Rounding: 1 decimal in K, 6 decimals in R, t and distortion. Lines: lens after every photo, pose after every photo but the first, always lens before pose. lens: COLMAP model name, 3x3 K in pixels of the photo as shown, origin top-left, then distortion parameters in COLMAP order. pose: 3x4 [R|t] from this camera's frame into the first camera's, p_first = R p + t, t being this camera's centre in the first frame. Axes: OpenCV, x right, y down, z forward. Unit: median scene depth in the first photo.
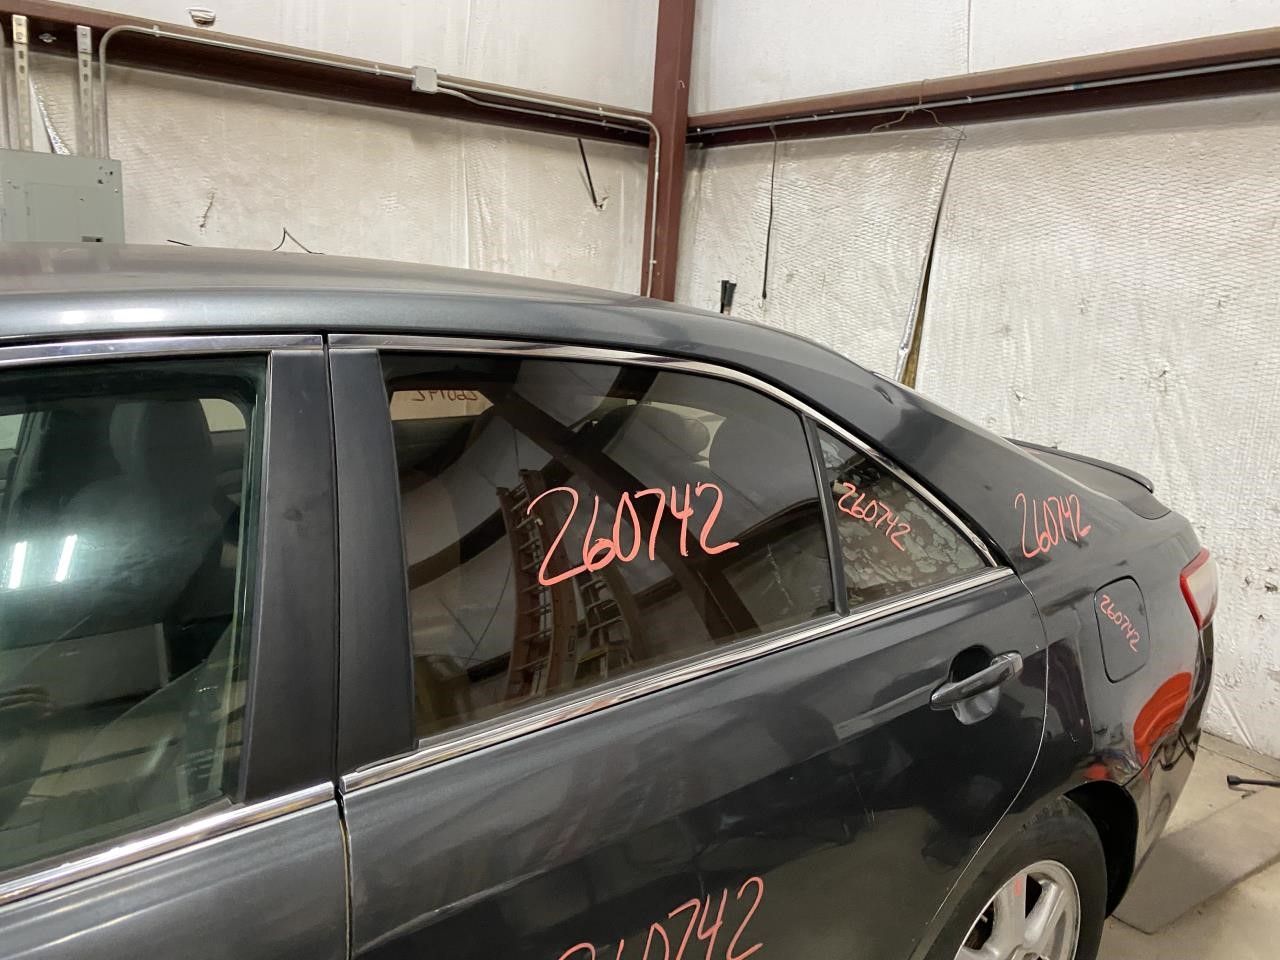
lens RADIAL K [[943.5, 0, 640.0], [0, 943.5, 480.0], [0, 0, 1]] dist [0.002530, -0.001345]
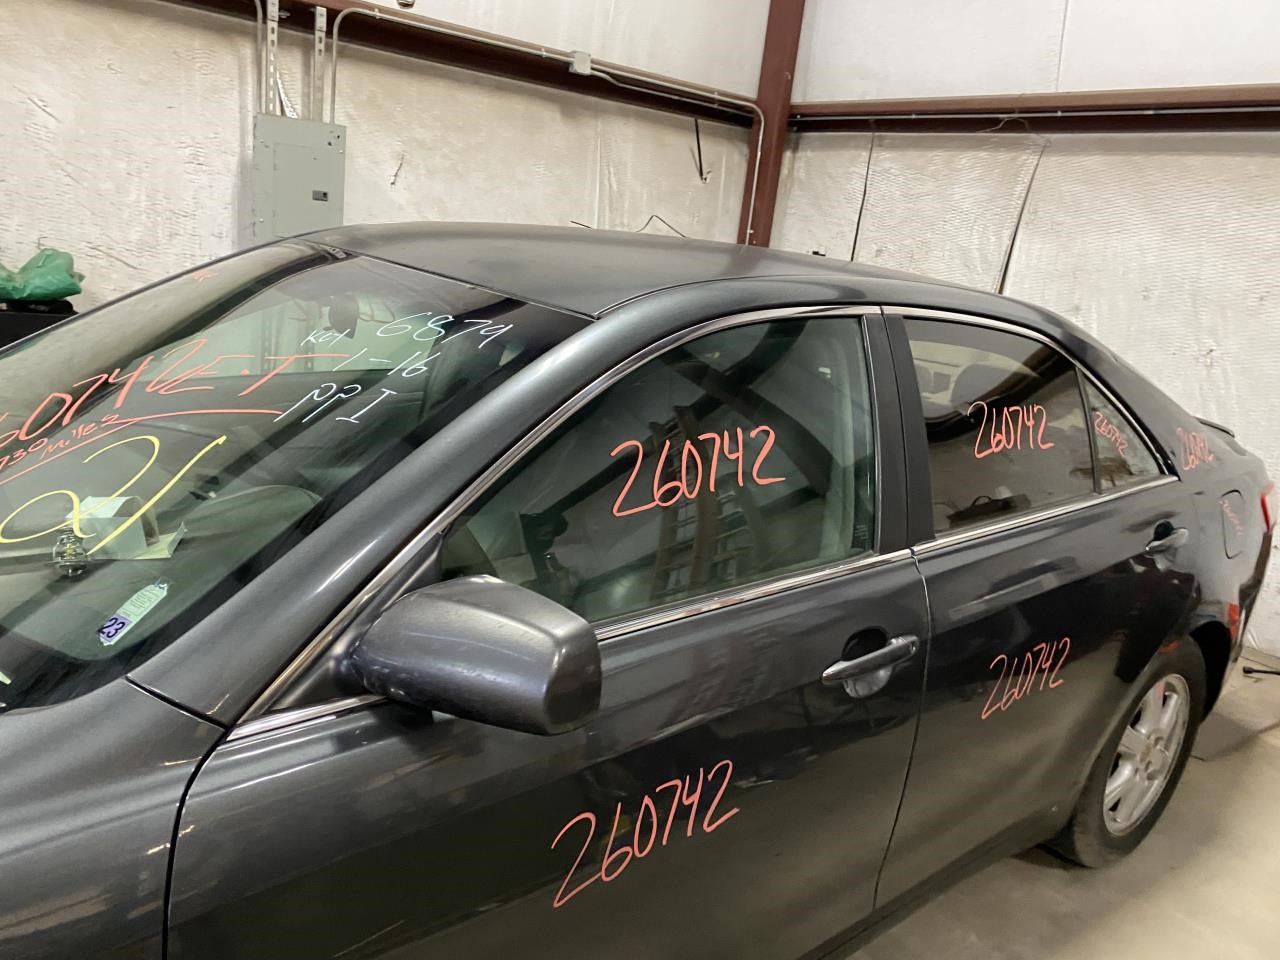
lens RADIAL K [[943.5, 0, 640.0], [0, 943.5, 480.0], [0, 0, 1]] dist [0.002530, -0.001345]
pose [[0.998128, 0.040317, 0.045983, -0.193167], [-0.042446, 0.998025, 0.046300, 0.023931], [-0.044025, -0.048165, 0.997869, -0.170528]]
